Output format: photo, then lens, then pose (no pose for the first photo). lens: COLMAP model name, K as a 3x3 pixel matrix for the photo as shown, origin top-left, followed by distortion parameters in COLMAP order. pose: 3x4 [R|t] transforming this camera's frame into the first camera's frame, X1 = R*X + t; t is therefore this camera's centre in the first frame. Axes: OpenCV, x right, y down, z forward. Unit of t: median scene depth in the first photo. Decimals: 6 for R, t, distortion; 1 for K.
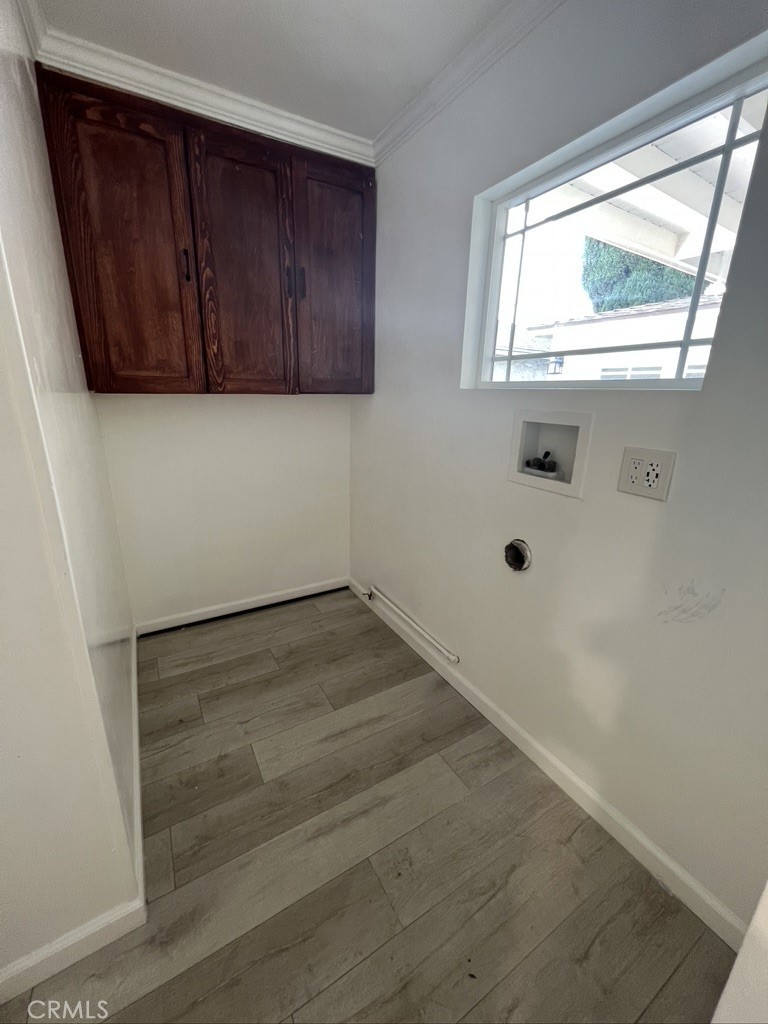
lens RADIAL K [[408.7, 0, 385.7], [0, 408.7, 512.6], [0, 0, 1]] dist [-0.000456, 0.000057]
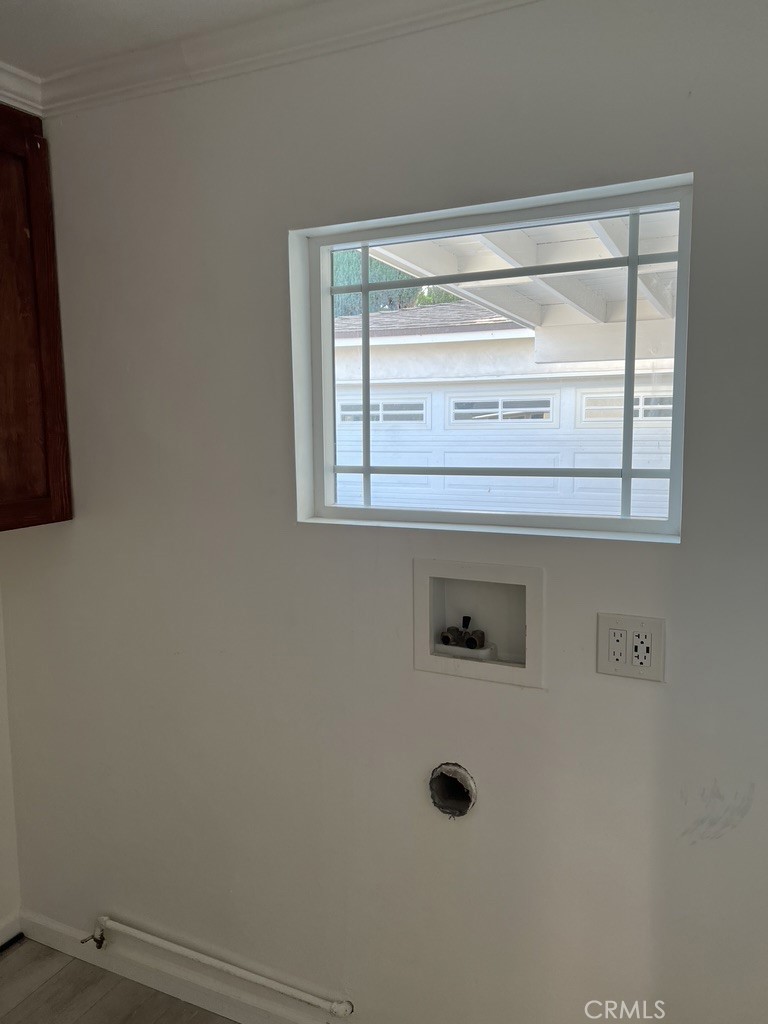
lens RADIAL K [[767.0, 0, 388.5], [0, 767.0, 510.7], [0, 0, 1]] dist [0.056512, -0.064422]
pose [[0.826351, -0.094848, 0.555111, -0.370022], [0.184243, 0.977002, -0.107335, -0.204156], [-0.532165, 0.190972, 0.824821, 0.019554]]
